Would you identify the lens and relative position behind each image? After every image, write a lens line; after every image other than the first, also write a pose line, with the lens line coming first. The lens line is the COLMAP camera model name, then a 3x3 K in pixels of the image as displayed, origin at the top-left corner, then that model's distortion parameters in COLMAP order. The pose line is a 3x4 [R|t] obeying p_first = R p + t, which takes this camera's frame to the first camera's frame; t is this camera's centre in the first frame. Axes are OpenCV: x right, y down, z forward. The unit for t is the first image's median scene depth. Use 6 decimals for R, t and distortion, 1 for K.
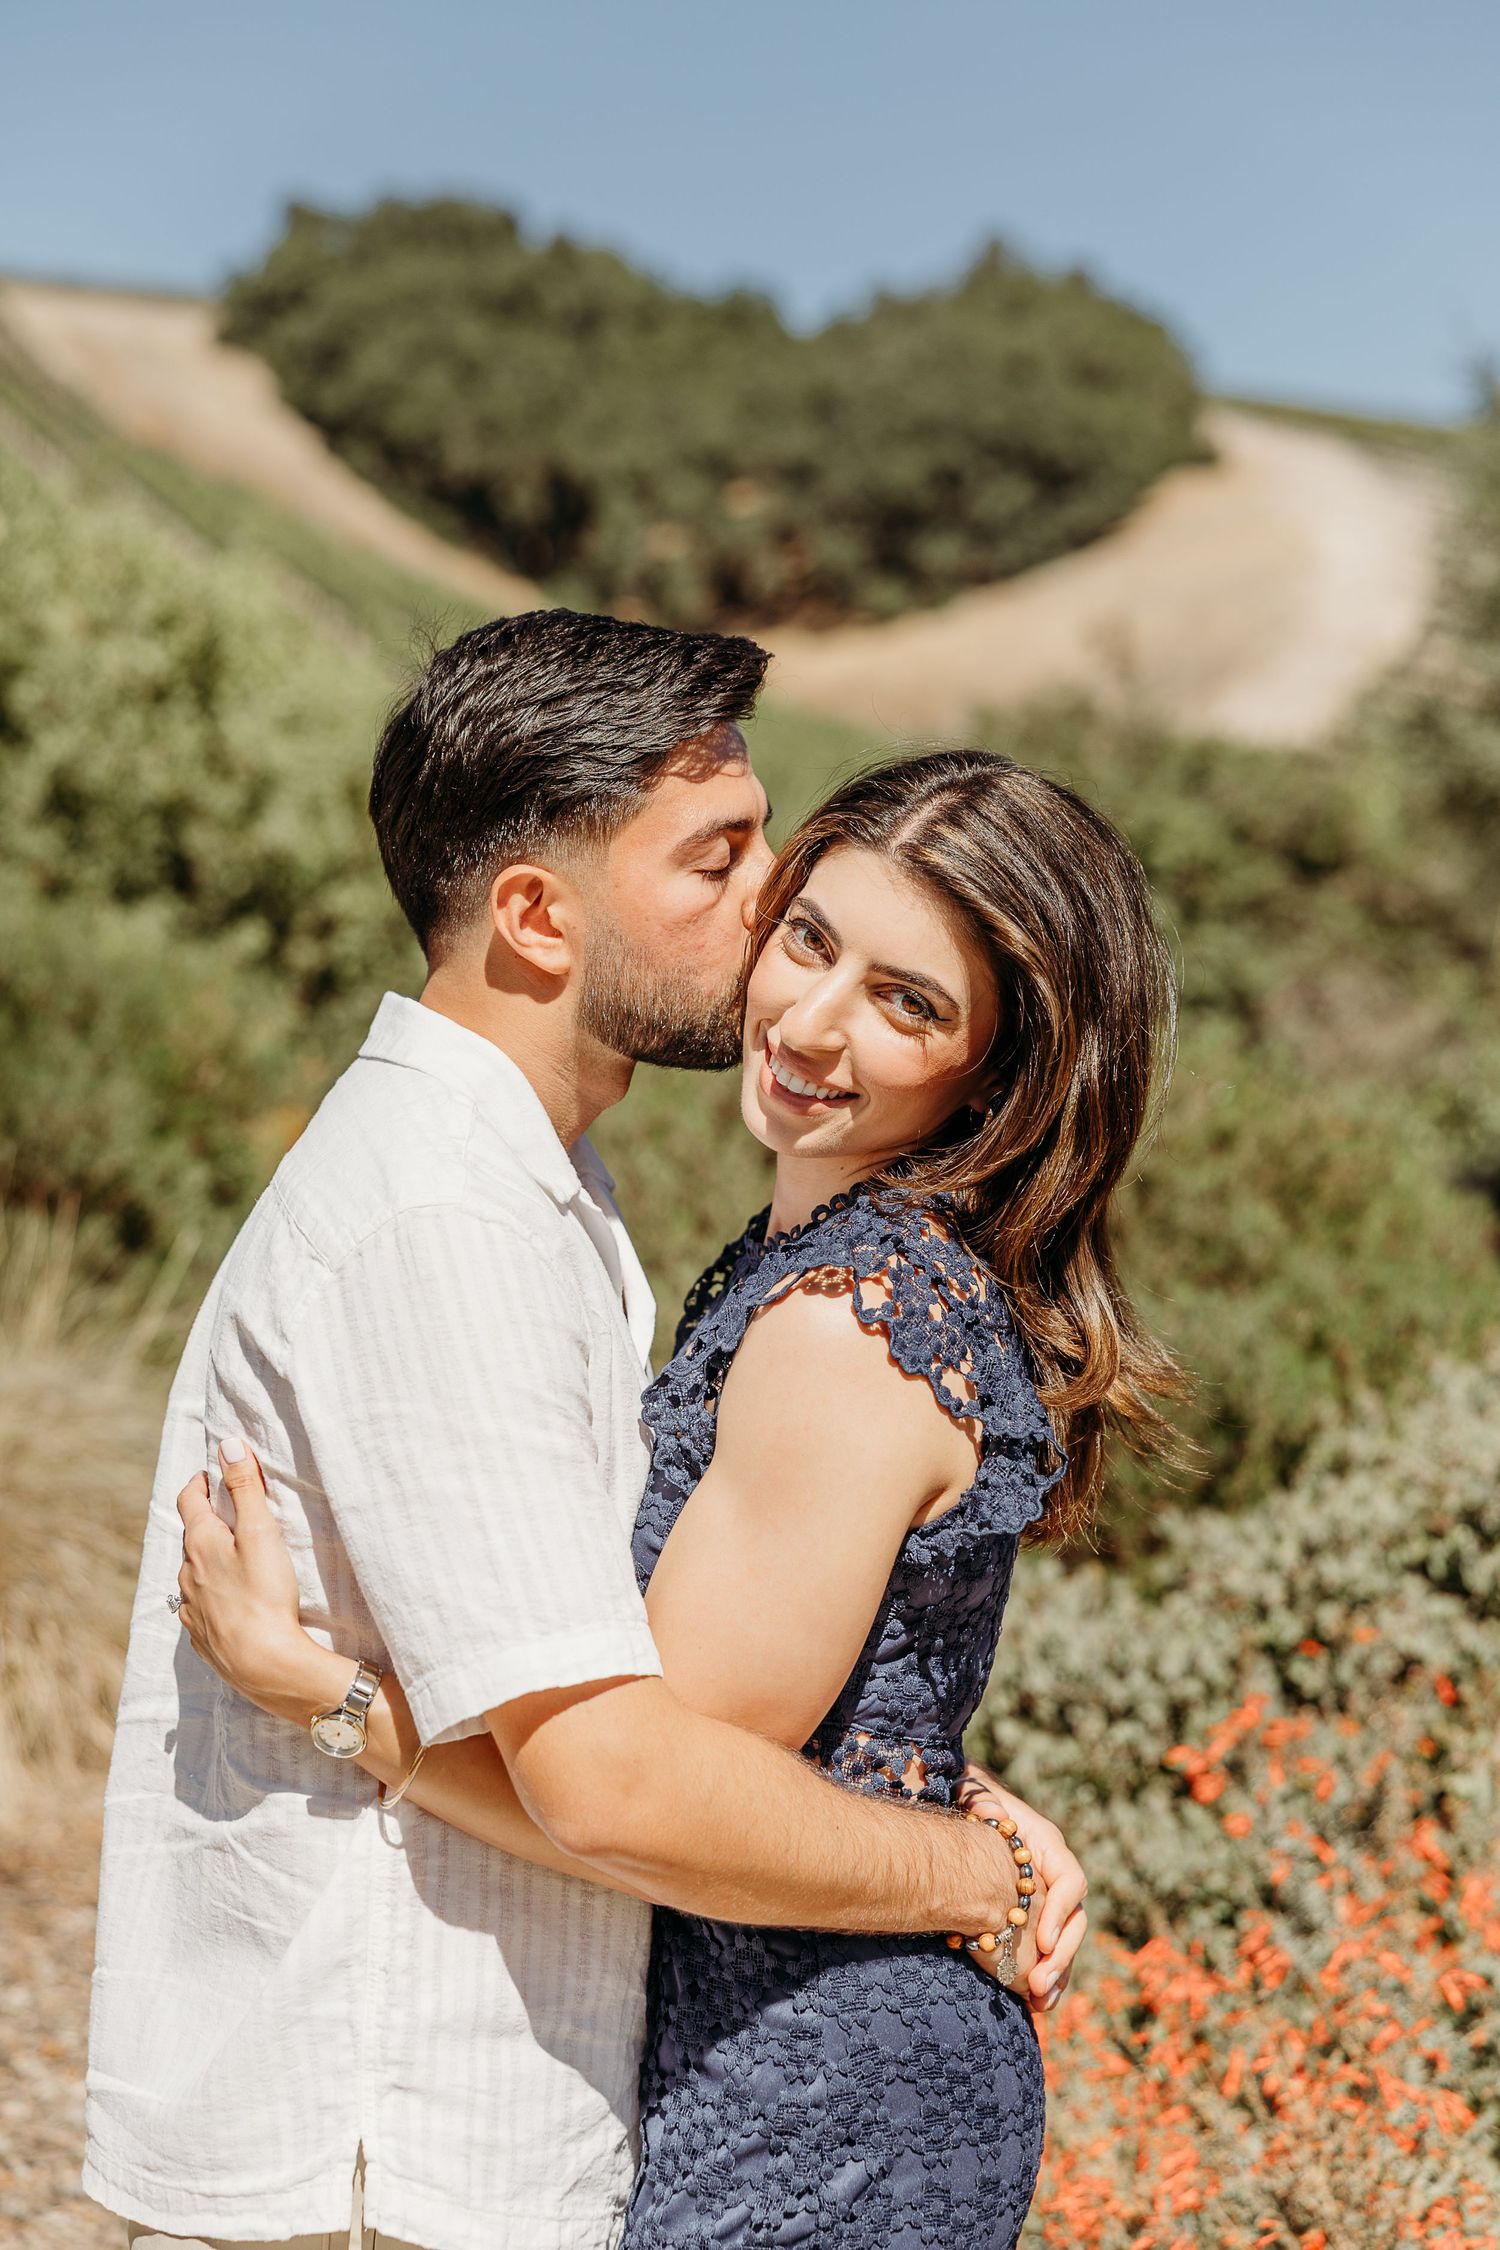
lens RADIAL K [[4377.0, 0, 741.5], [0, 4377.0, 1071.6], [0, 0, 1]] dist [0.027672, 0.000000]
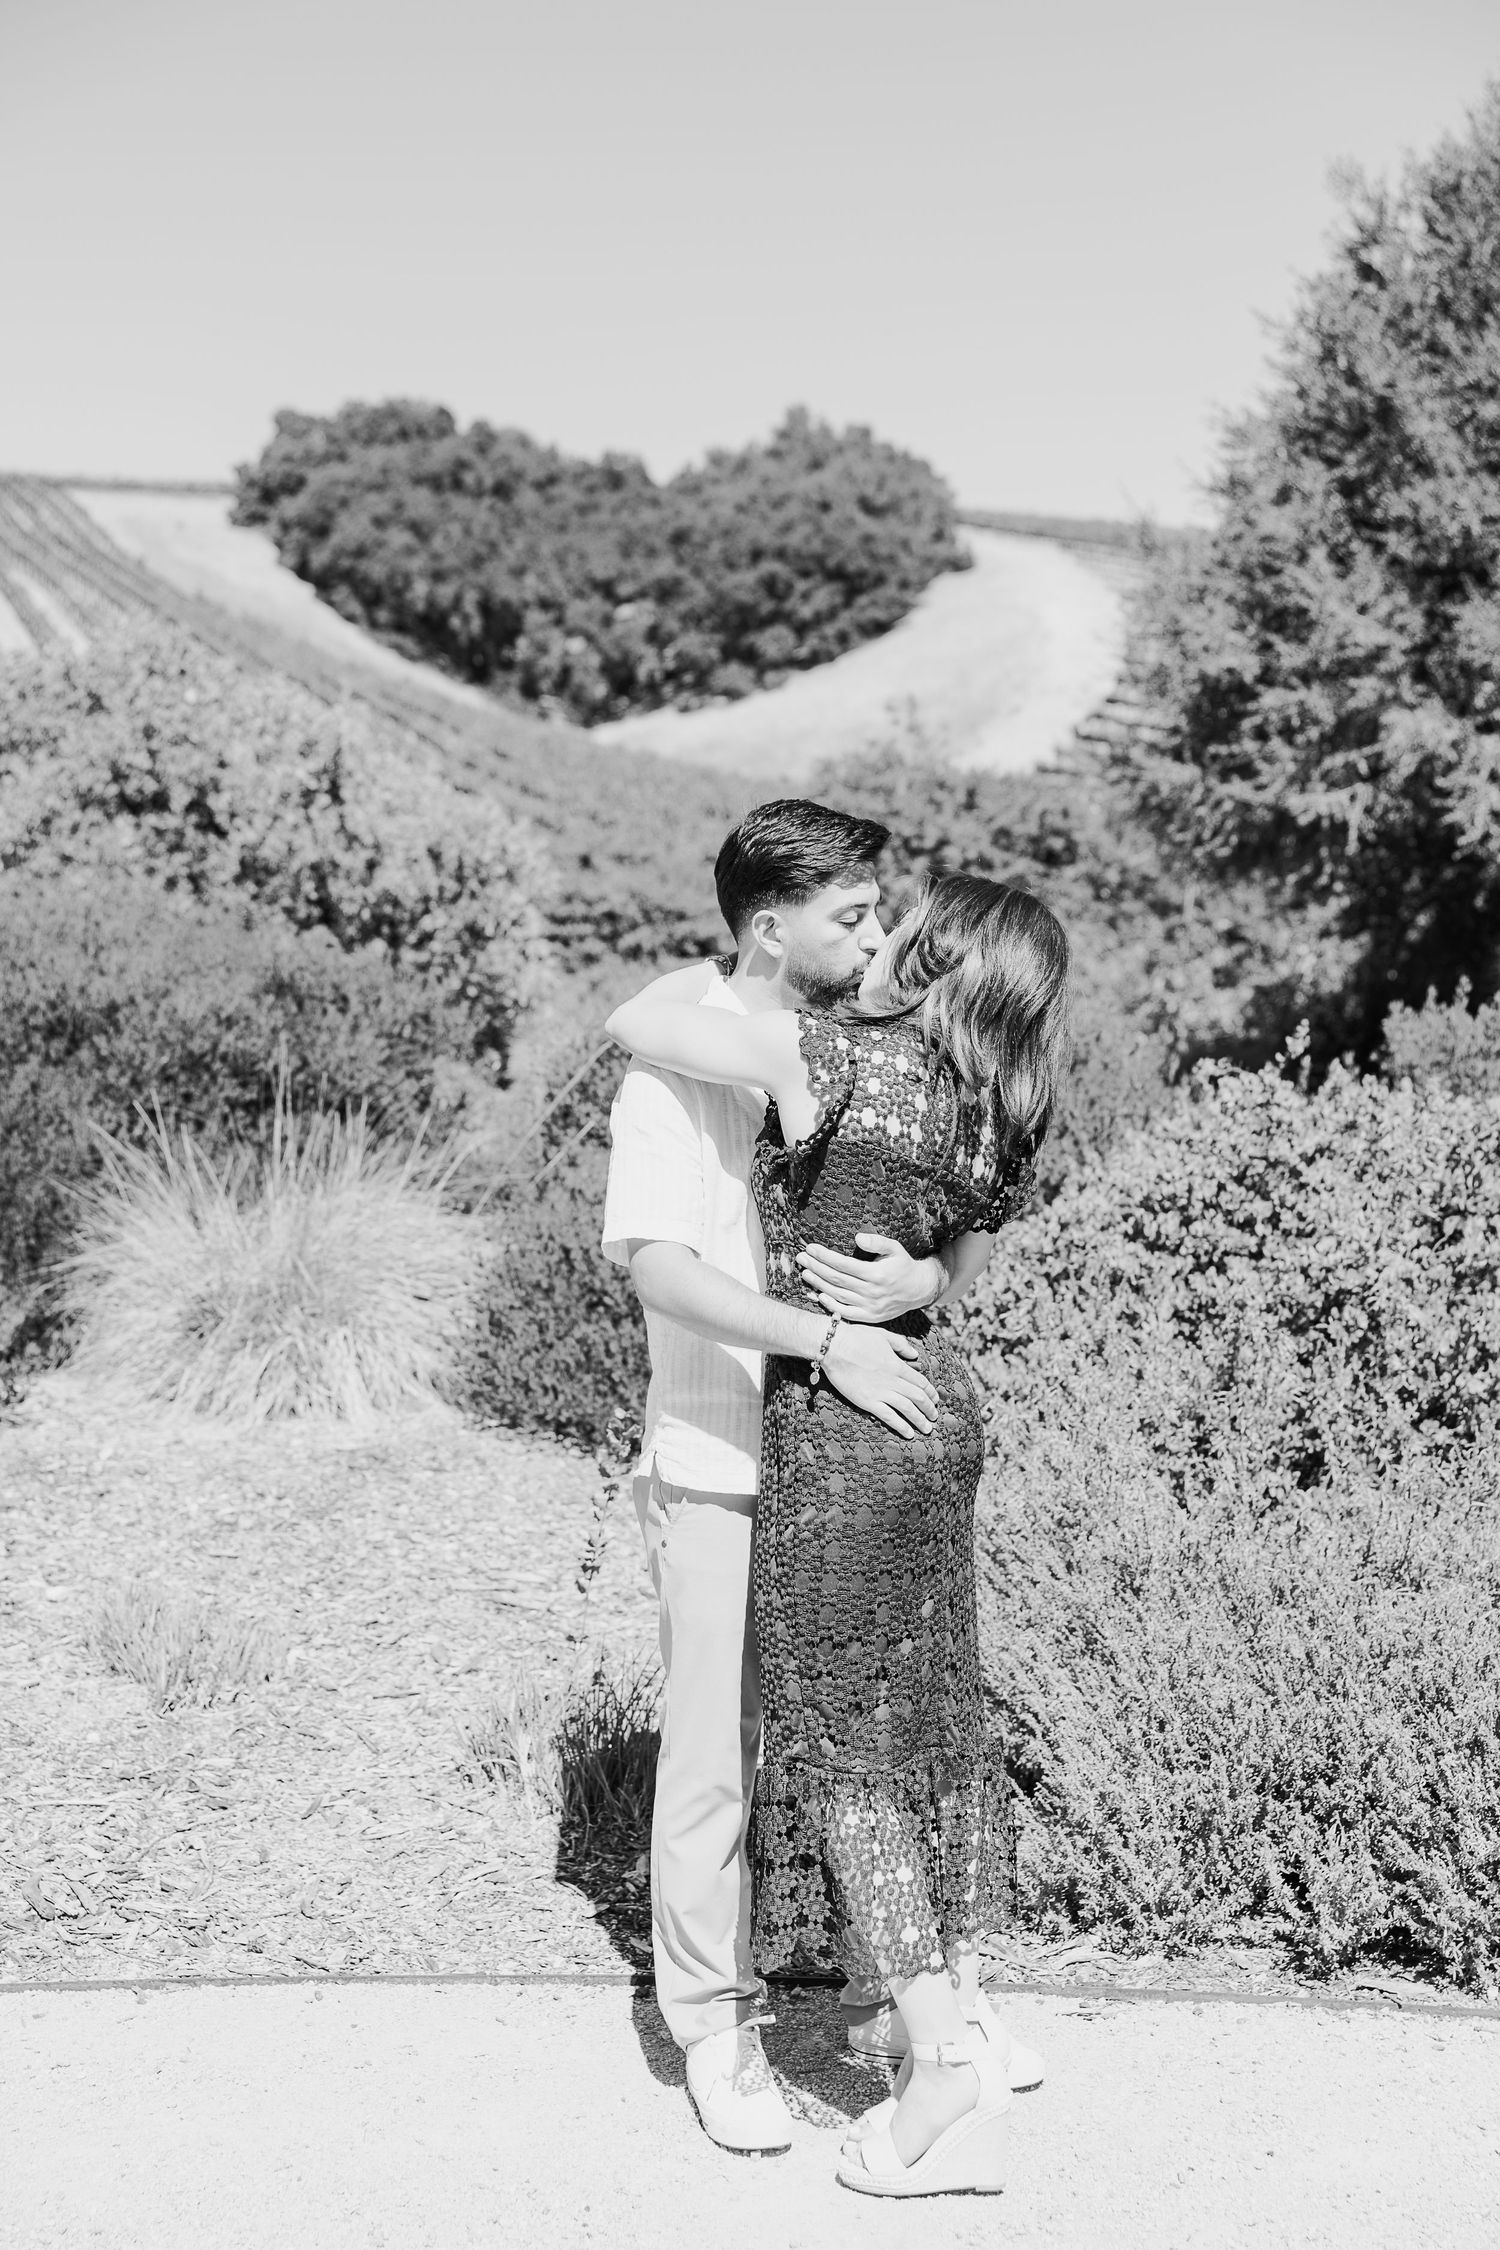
lens RADIAL K [[3233.5, 0, 752.2], [0, 3233.5, 1127.8], [0, 0, 1]] dist [0.000197, 0.000000]
pose [[0.997398, -0.065020, 0.031125, -0.018665], [0.064014, 0.997427, 0.032274, 0.004263], [-0.033143, -0.030198, 0.998994, -0.159120]]
